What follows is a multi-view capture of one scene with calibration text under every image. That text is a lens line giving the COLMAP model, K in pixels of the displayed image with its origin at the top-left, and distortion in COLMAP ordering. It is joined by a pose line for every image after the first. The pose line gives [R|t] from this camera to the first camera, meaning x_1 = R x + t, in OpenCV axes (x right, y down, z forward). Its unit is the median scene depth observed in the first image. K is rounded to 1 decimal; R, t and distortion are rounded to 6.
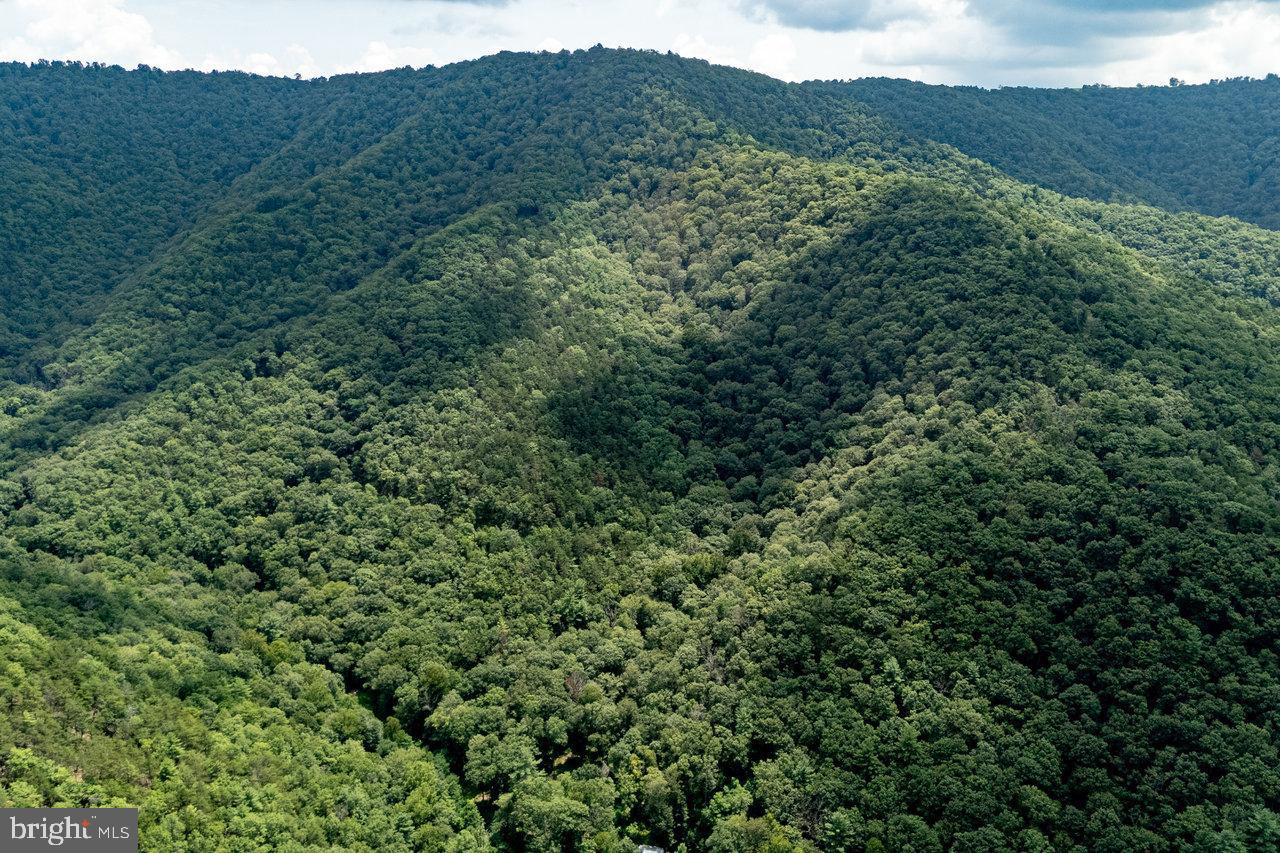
lens RADIAL K [[1112.1, 0, 633.8], [0, 1112.1, 427.7], [0, 0, 1]] dist [0.112236, -0.144897]
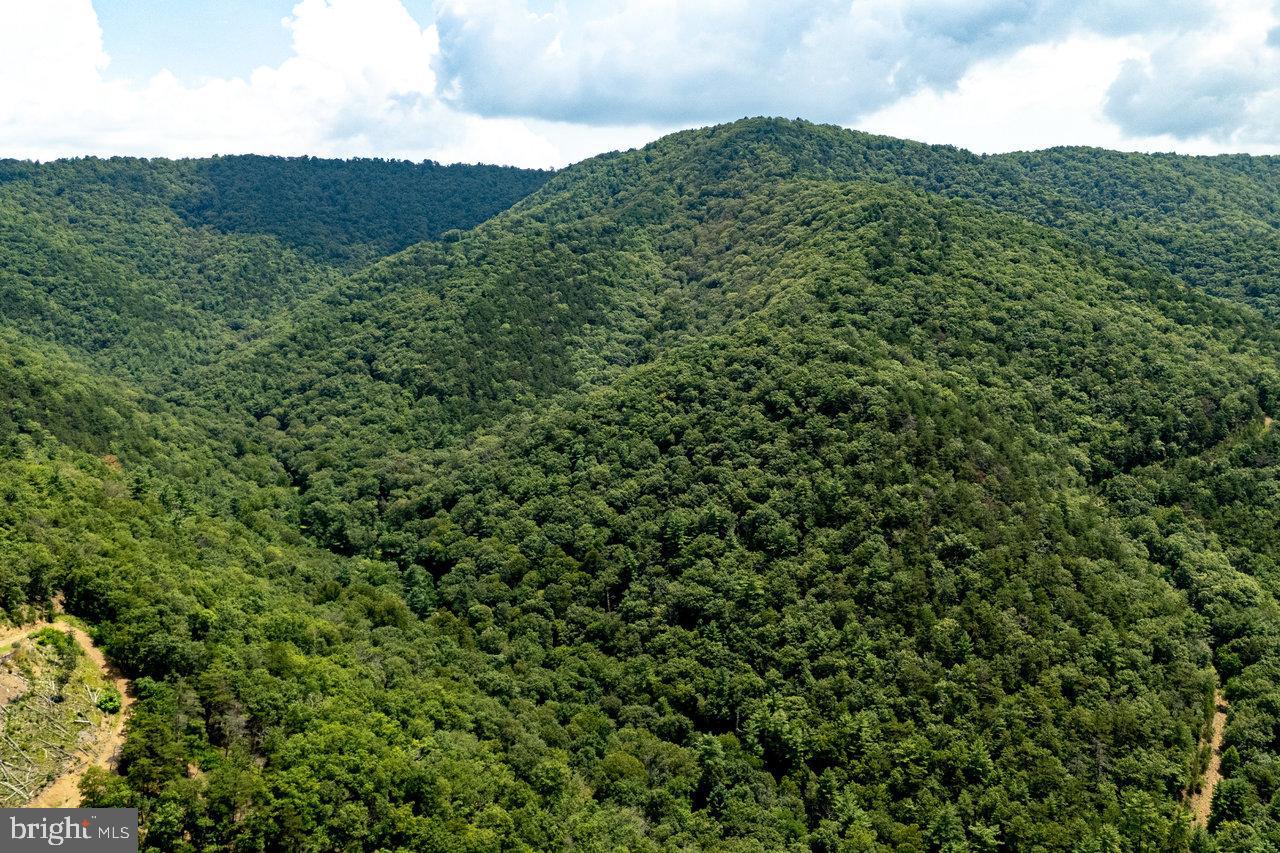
lens RADIAL K [[1112.1, 0, 633.8], [0, 1112.1, 427.7], [0, 0, 1]] dist [0.112236, -0.144897]
pose [[0.942583, 0.039016, -0.331687, 0.508617], [-0.077307, 0.991668, -0.103040, 0.217909], [0.324903, 0.122766, 0.937746, -0.196323]]
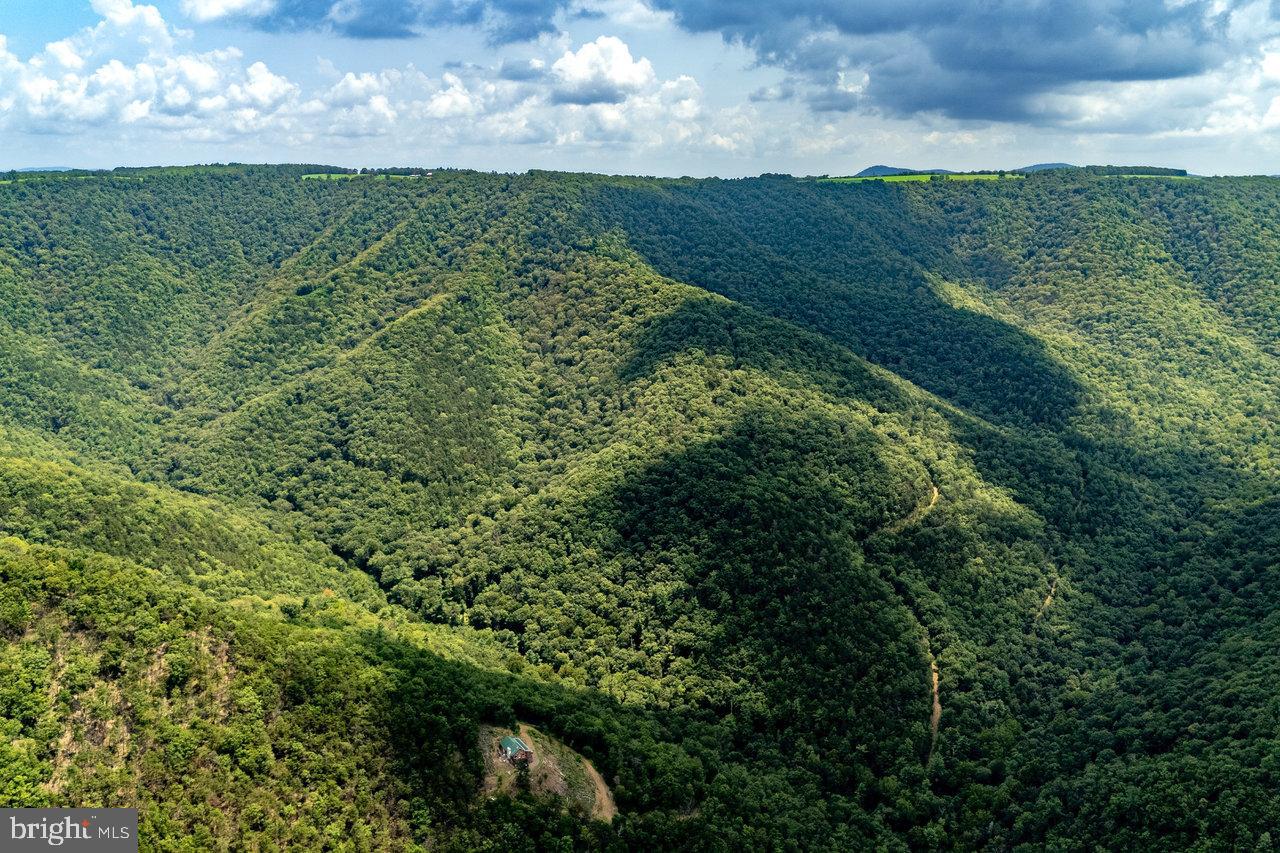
lens RADIAL K [[1112.1, 0, 633.8], [0, 1112.1, 427.7], [0, 0, 1]] dist [0.112236, -0.144897]
pose [[0.999448, 0.009305, -0.031883, 0.291197], [-0.009695, 0.999880, -0.012109, 0.010454], [0.031766, 0.012412, 0.999418, -0.852910]]
